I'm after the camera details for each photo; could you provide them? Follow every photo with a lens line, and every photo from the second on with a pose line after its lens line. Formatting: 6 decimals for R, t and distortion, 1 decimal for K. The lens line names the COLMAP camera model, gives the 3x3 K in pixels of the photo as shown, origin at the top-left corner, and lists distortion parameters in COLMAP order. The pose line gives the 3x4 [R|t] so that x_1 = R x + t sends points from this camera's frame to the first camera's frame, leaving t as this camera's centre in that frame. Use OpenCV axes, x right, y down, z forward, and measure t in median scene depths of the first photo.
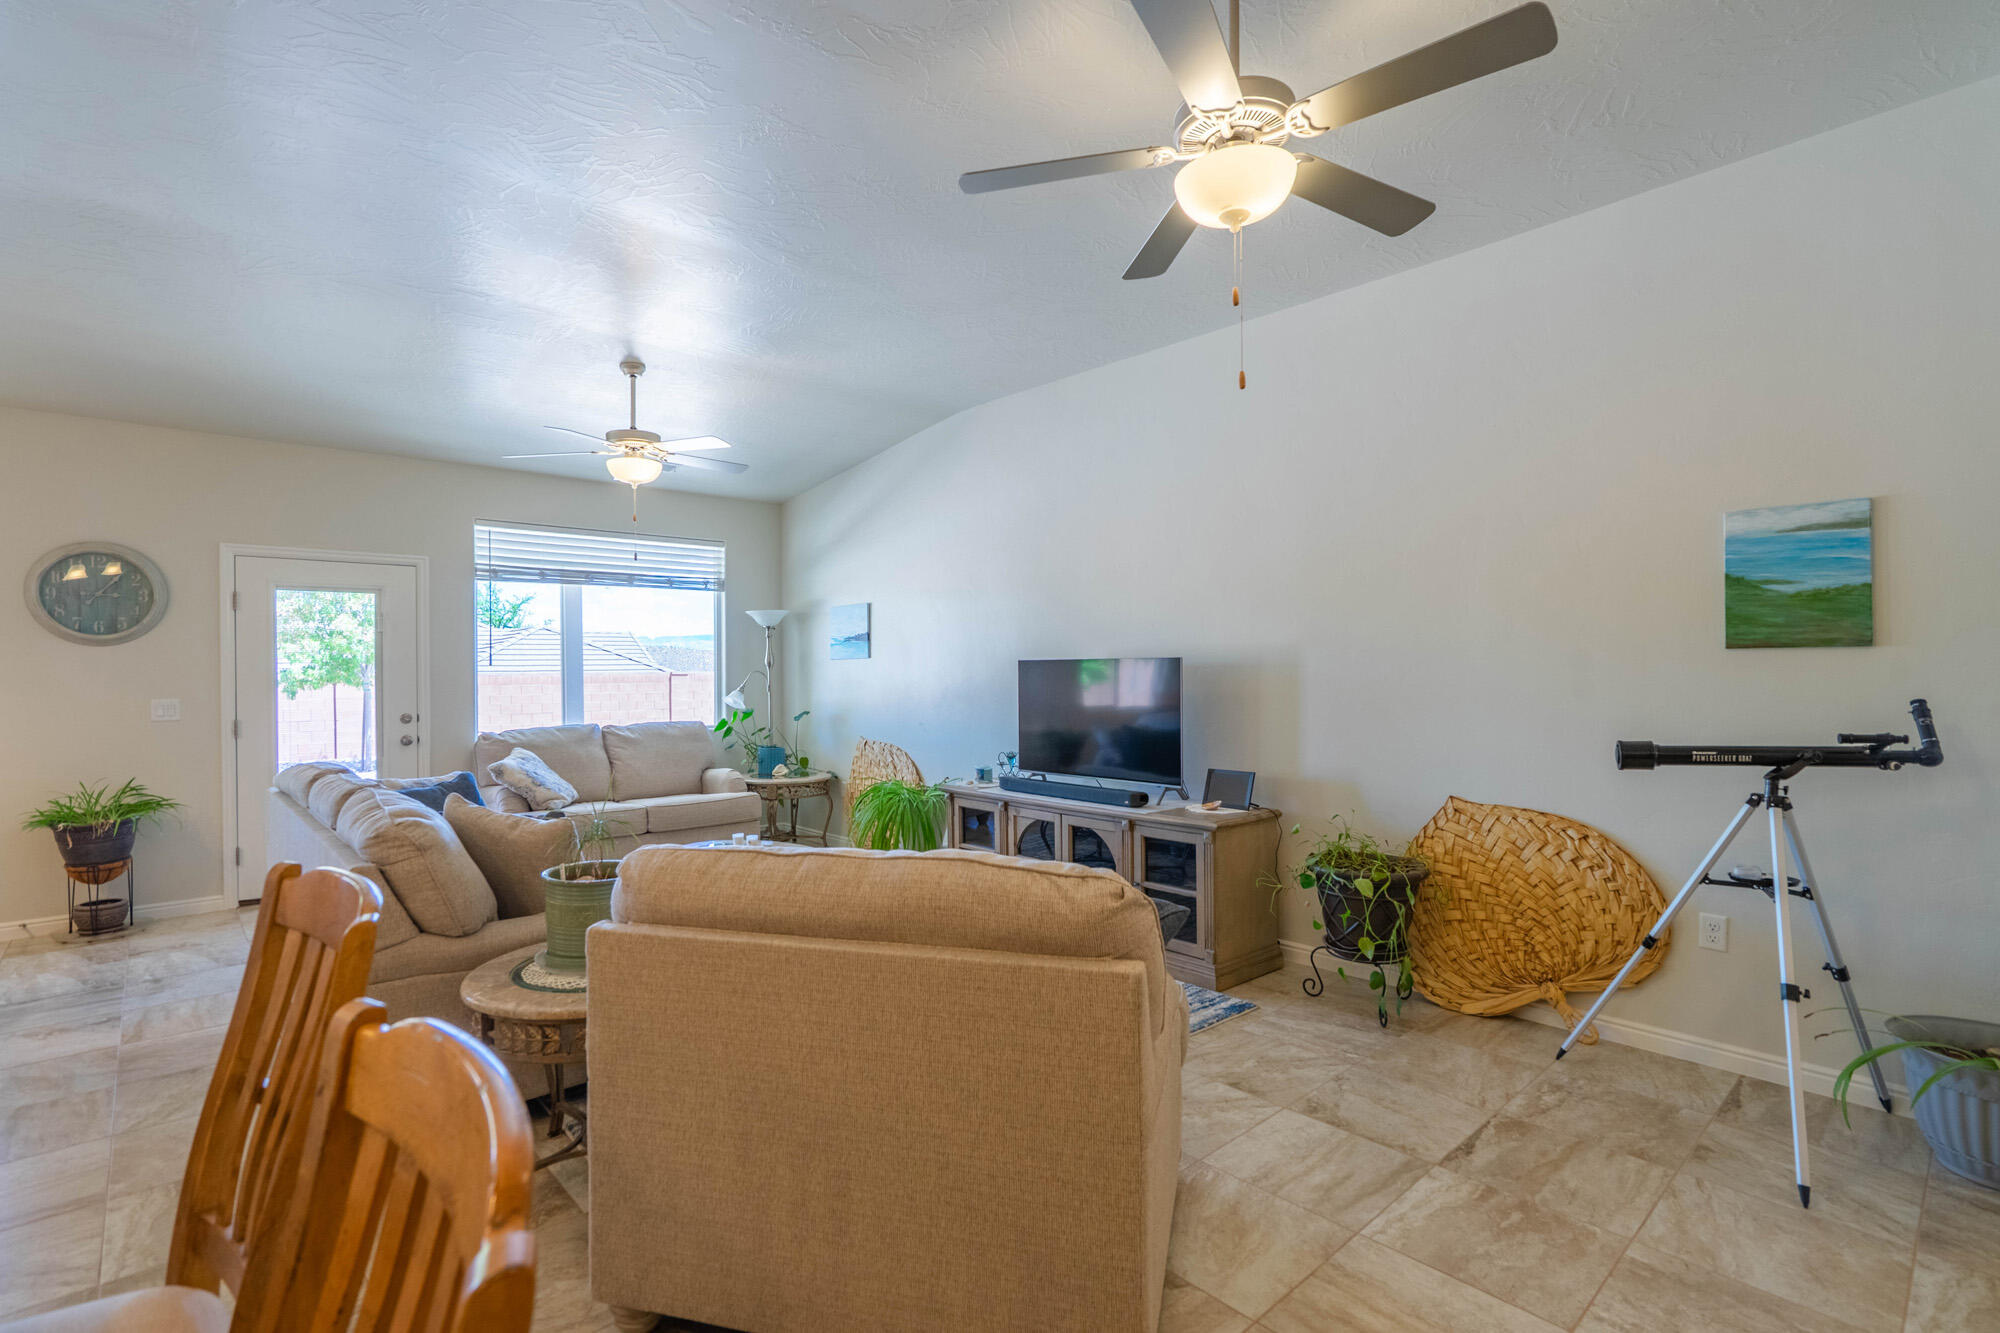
lens RADIAL K [[913.9, 0, 996.6], [0, 913.9, 688.7], [0, 0, 1]] dist [0.001146, 0.000205]
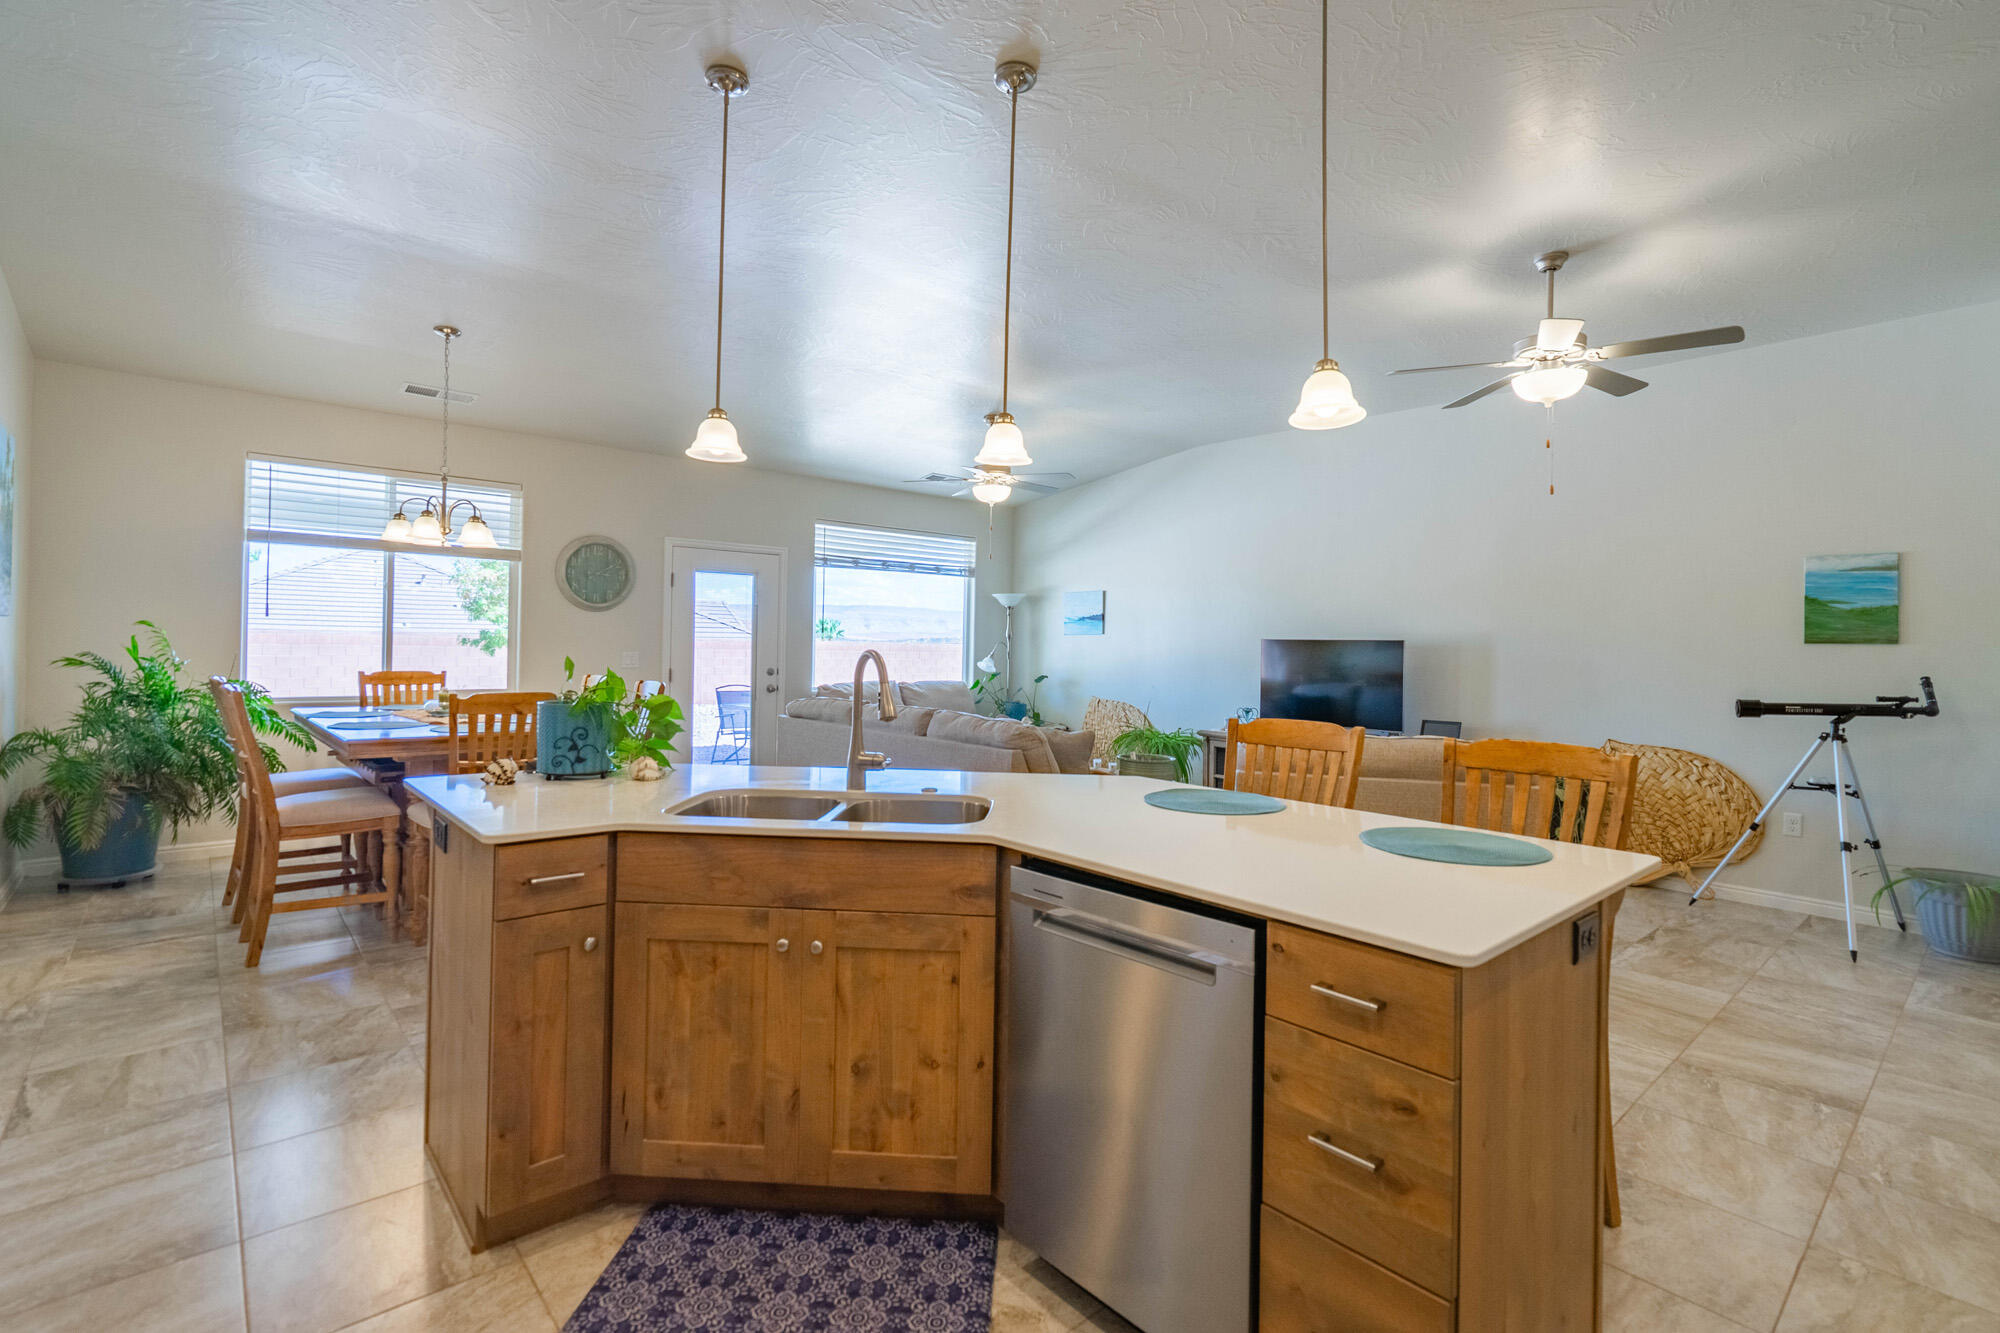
lens RADIAL K [[924.6, 0, 1007.0], [0, 924.6, 657.4], [0, 0, 1]] dist [0.001400, -0.000009]
pose [[0.999677, 0.025116, -0.003799, -0.565843], [-0.025151, 0.999640, -0.009375, 0.029669], [0.003563, 0.009468, 0.999949, -0.594727]]
